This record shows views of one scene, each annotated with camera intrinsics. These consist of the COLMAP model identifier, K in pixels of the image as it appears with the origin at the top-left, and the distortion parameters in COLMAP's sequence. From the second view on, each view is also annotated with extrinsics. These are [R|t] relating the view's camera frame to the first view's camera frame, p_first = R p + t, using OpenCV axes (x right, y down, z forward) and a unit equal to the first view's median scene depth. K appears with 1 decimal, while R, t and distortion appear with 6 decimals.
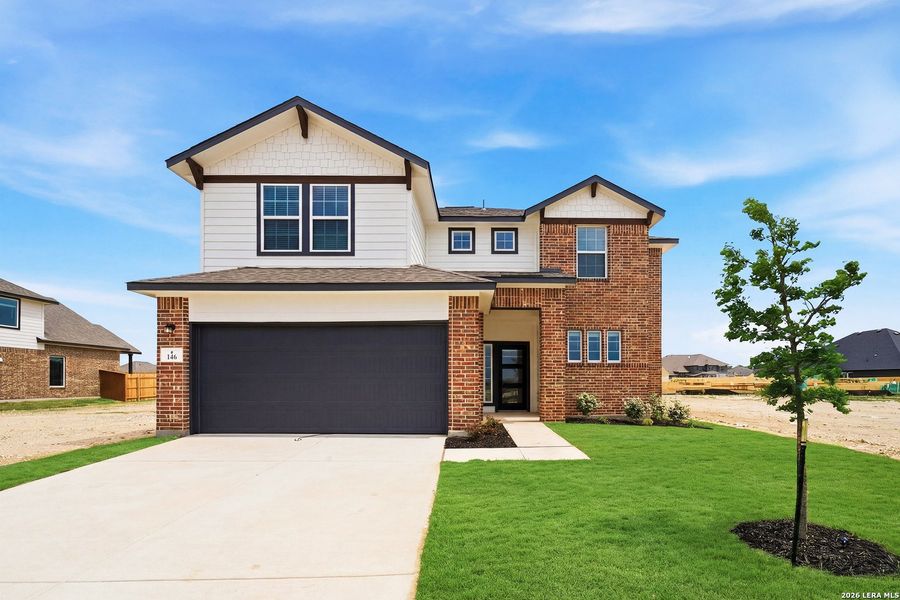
lens RADIAL K [[385.1, 0, 473.1], [0, 385.1, 374.4], [0, 0, 1]] dist [-0.028120, 0.021174]
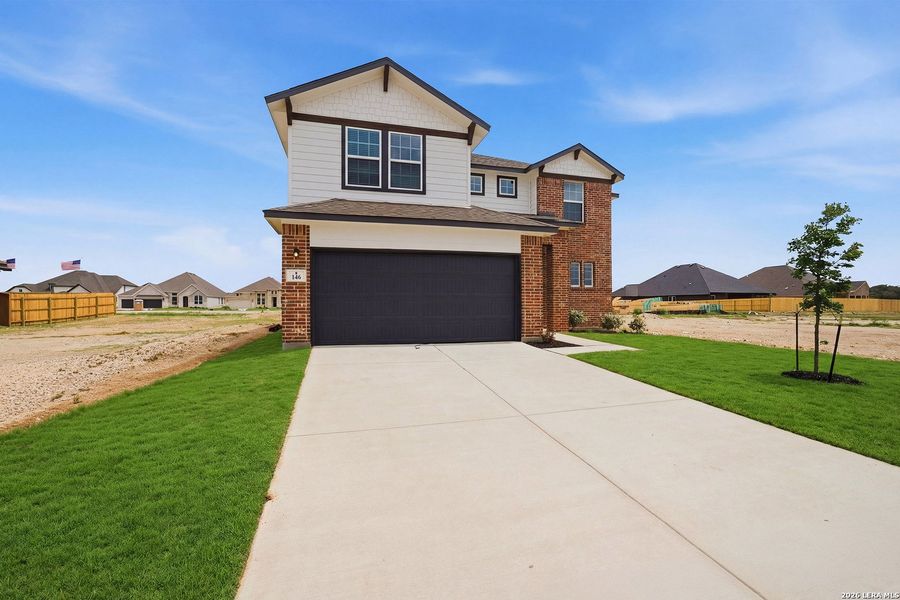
lens RADIAL K [[374.5, 0, 447.4], [0, 374.5, 296.9], [0, 0, 1]] dist [-0.047388, 0.019185]
pose [[0.968920, 0.004950, 0.247324, -0.529324], [-0.004550, 0.999987, -0.002187, 0.009441], [-0.247331, 0.000994, 0.968930, -0.141815]]
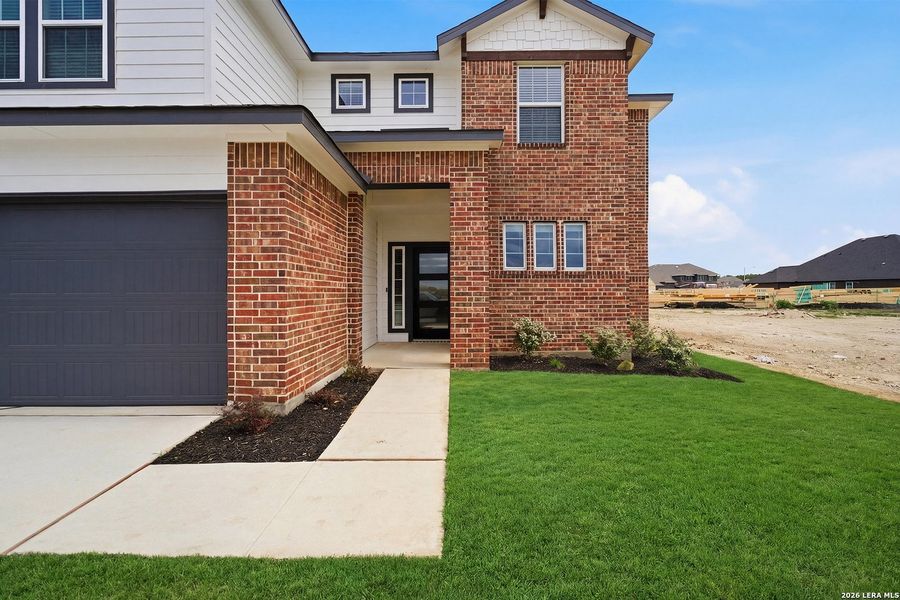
lens RADIAL K [[381.6, 0, 445.0], [0, 381.6, 289.2], [0, 0, 1]] dist [-0.014397, 0.008844]
pose [[0.999519, 0.000077, -0.031006, 0.212296], [0.000319, 0.999919, 0.012759, -0.011007], [0.031005, -0.012763, 0.999438, 0.432010]]
